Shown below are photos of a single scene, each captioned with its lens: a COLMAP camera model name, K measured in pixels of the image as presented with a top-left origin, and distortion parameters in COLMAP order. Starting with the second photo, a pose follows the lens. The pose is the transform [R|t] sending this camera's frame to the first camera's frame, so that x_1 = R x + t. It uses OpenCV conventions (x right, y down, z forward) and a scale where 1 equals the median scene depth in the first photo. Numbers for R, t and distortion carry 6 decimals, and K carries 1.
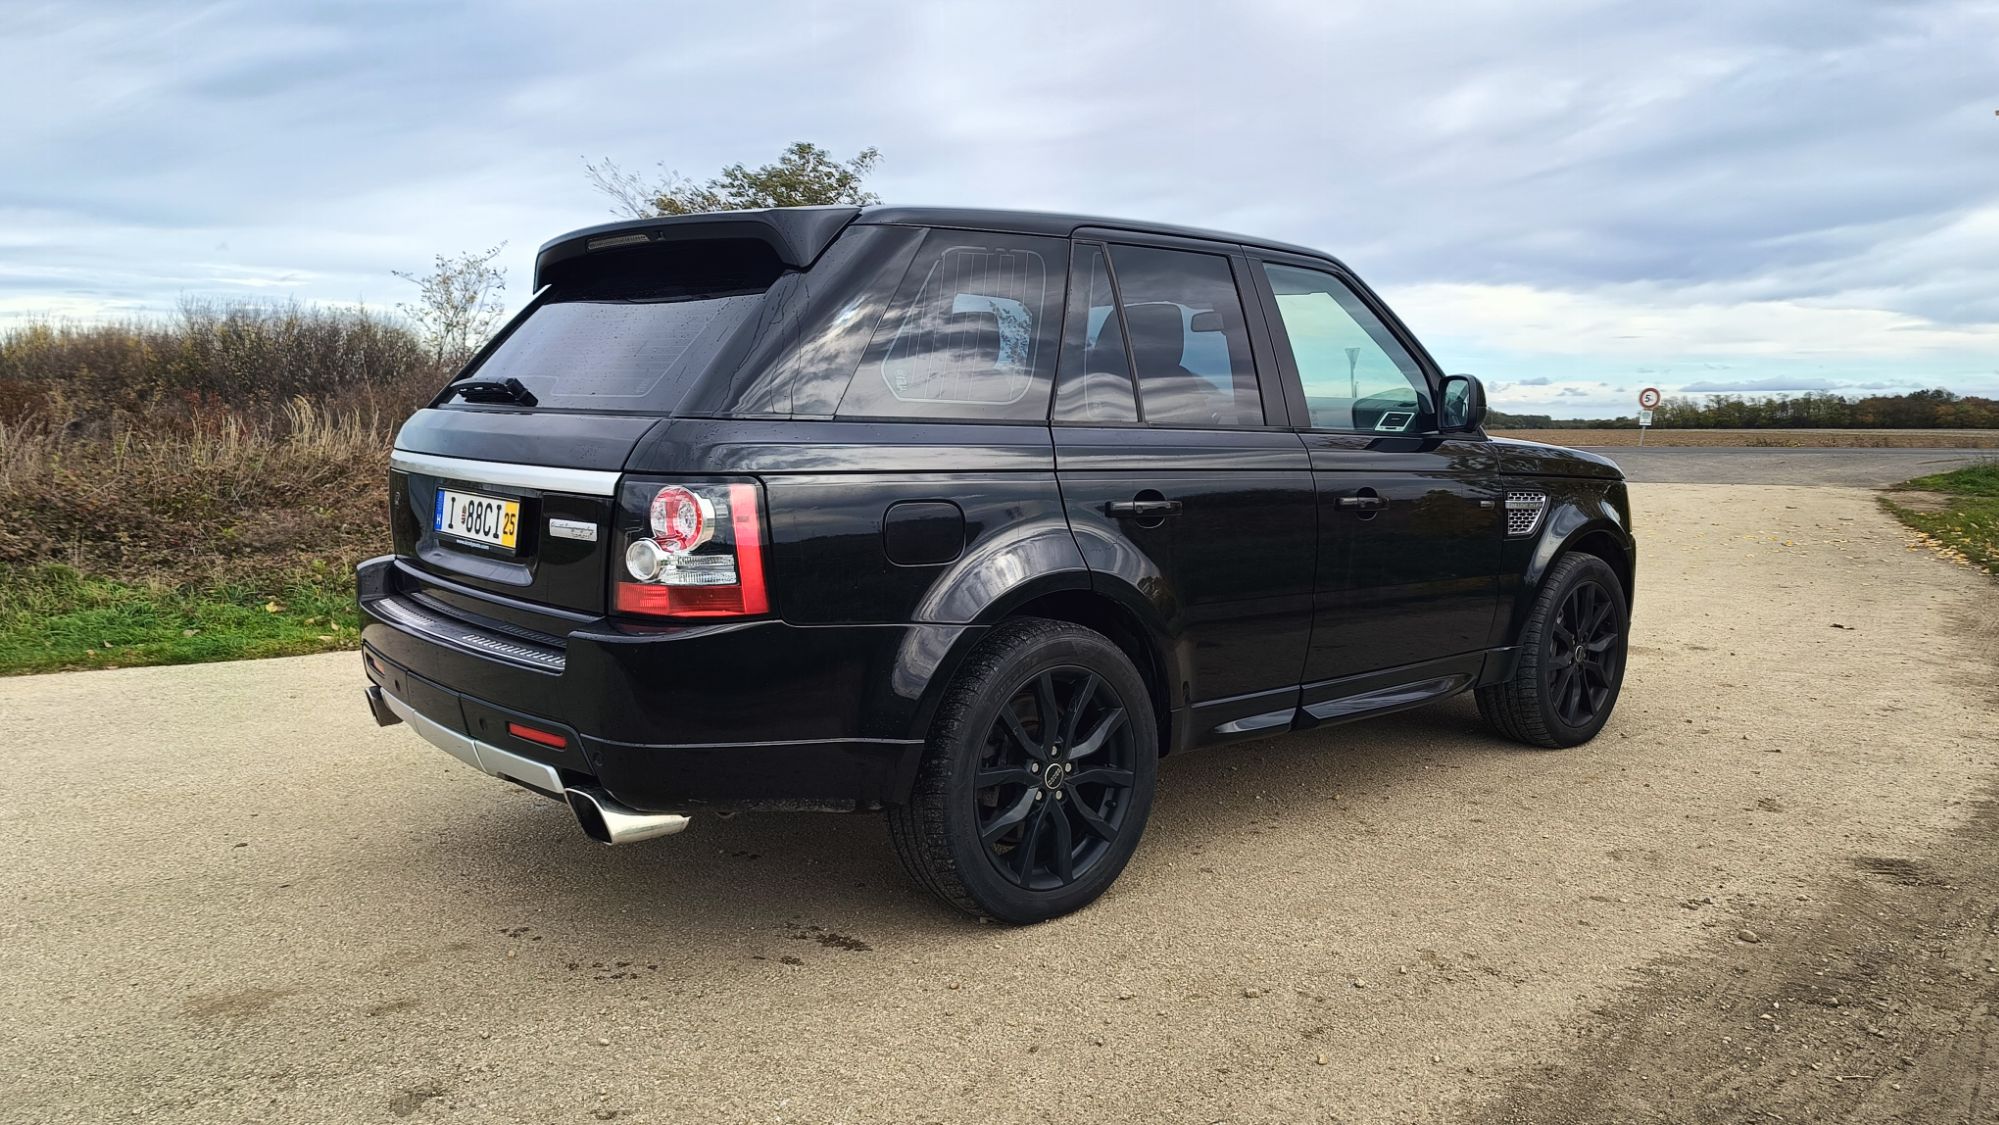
lens RADIAL K [[1368.0, 0, 992.4], [0, 1368.0, 591.0], [0, 0, 1]] dist [0.057731, -0.064353]
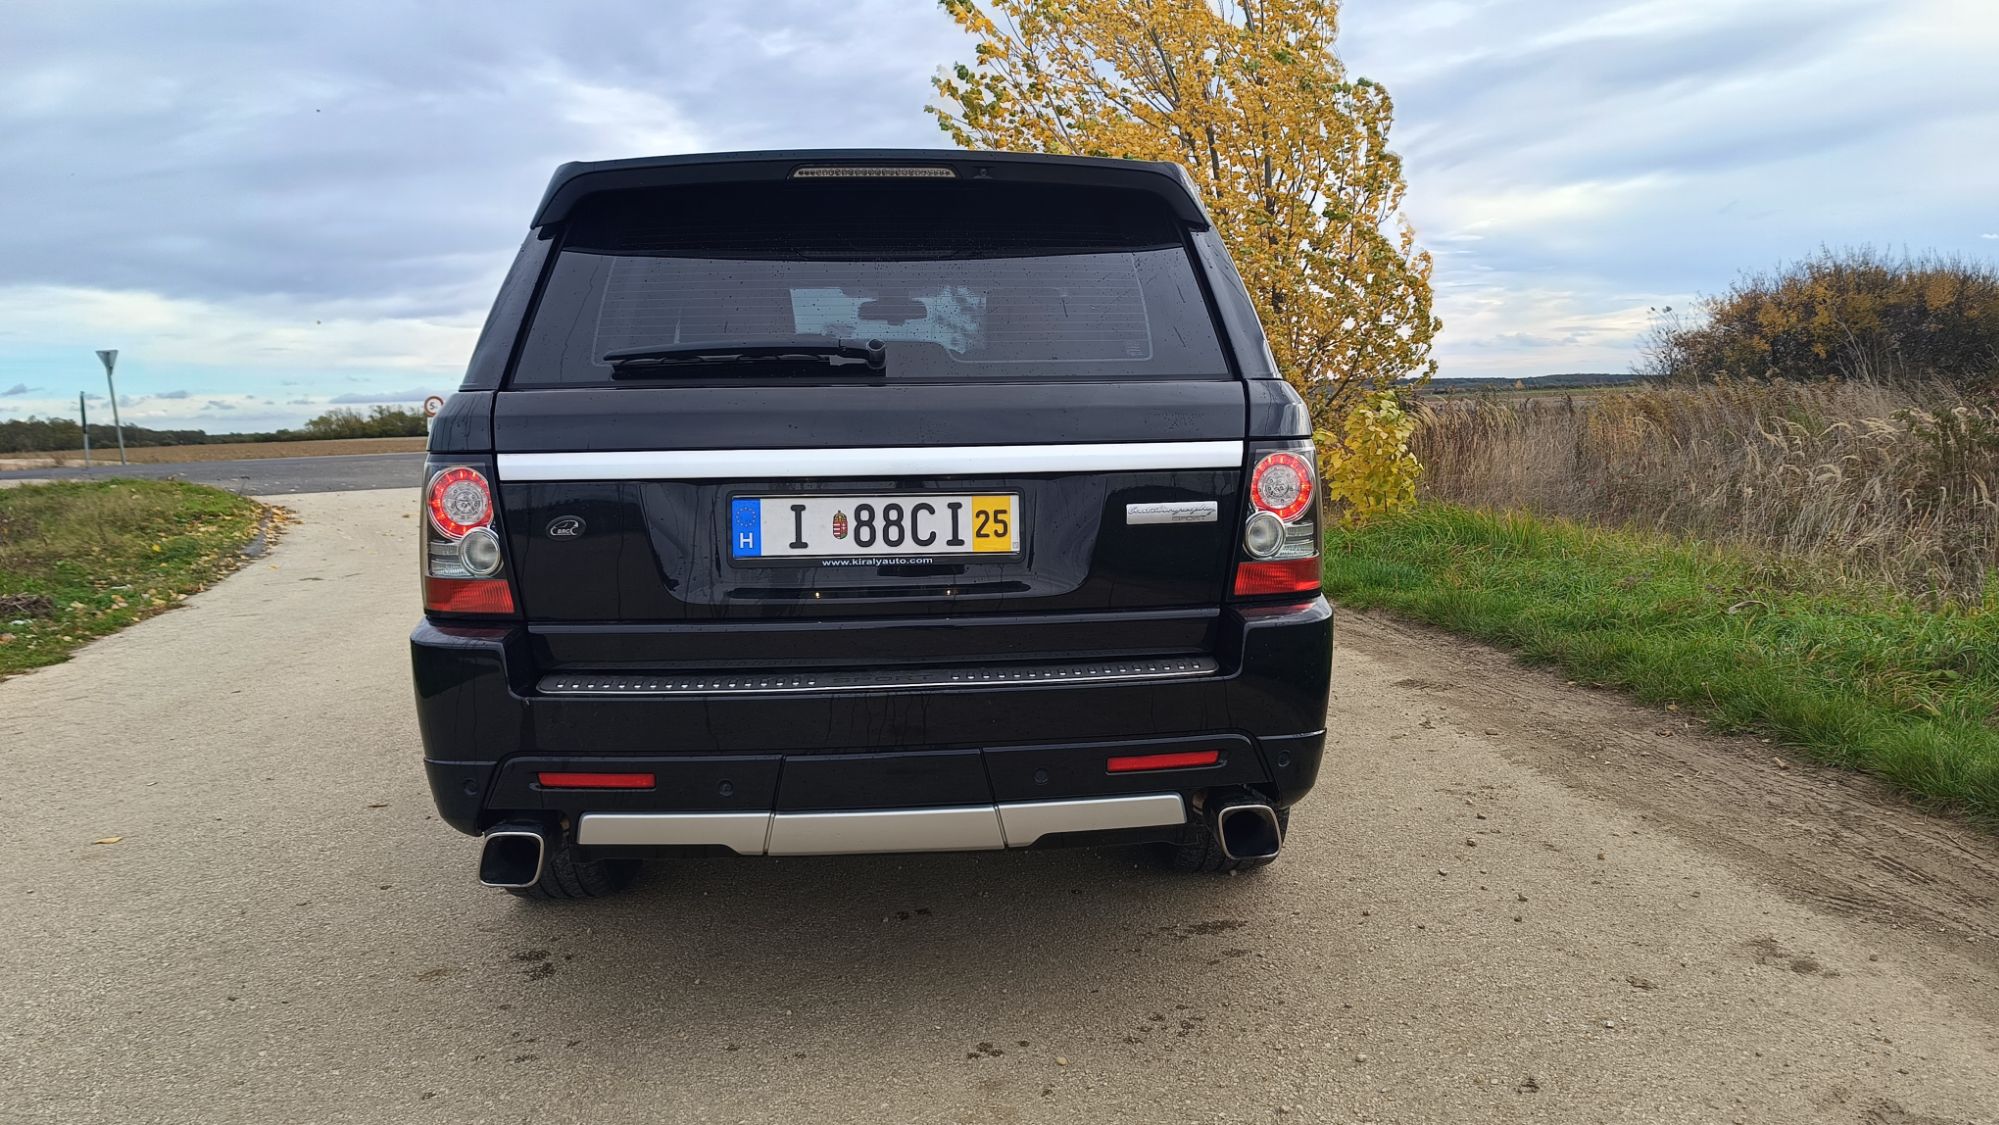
lens RADIAL K [[1365.1, 0, 990.0], [0, 1365.1, 538.7], [0, 0, 1]] dist [0.049025, -0.055779]
pose [[0.614335, -0.095996, 0.783184, -0.941829], [0.131622, 0.991132, 0.018238, -0.053123], [-0.777989, 0.091880, 0.621523, 0.503213]]
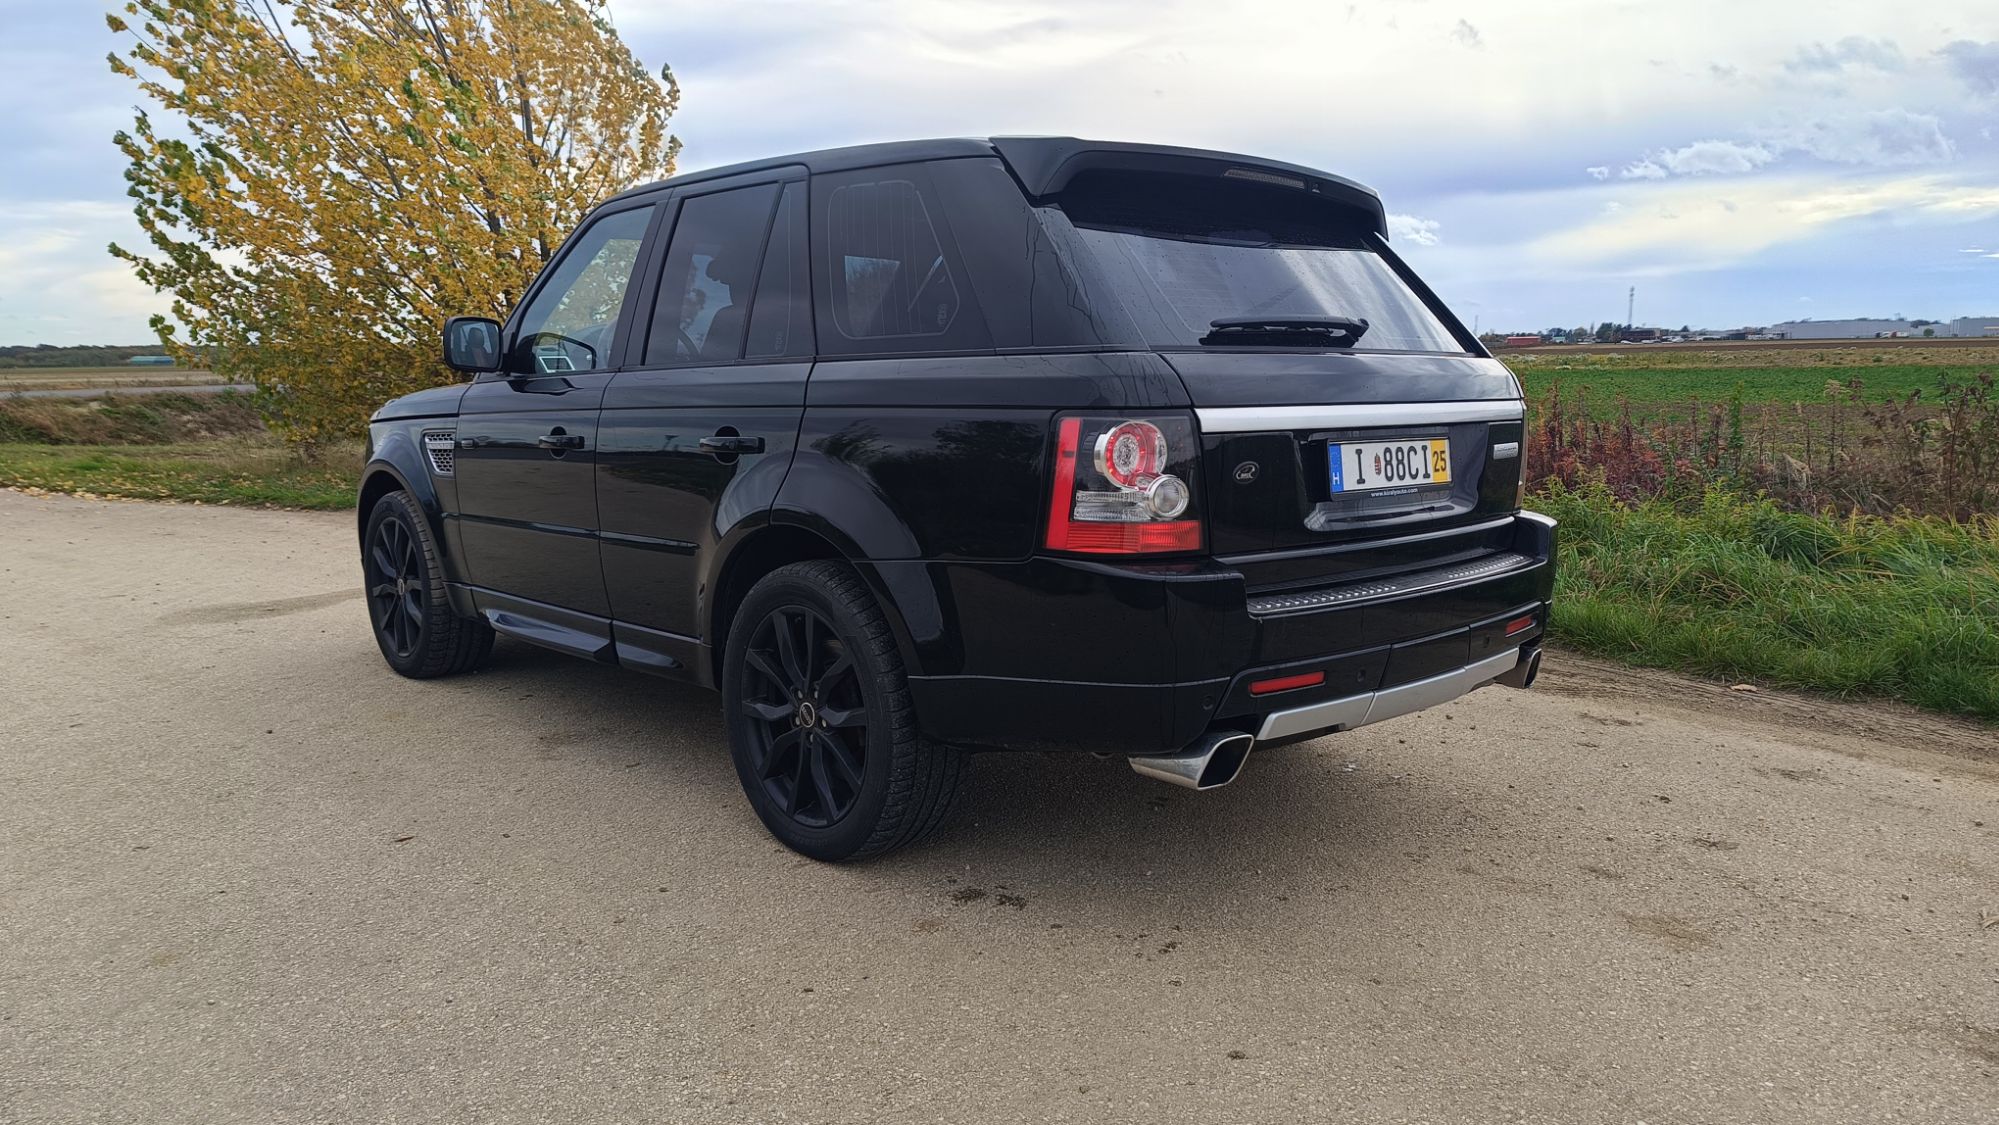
lens RADIAL K [[1374.3, 0, 999.5], [0, 1374.3, 562.5], [0, 0, 1]] dist [0.018969, -0.000377]
pose [[-0.024377, -0.146529, 0.988906, -1.365172], [0.135137, 0.979637, 0.148487, -0.170612], [-0.990527, 0.137257, -0.004079, 1.317145]]
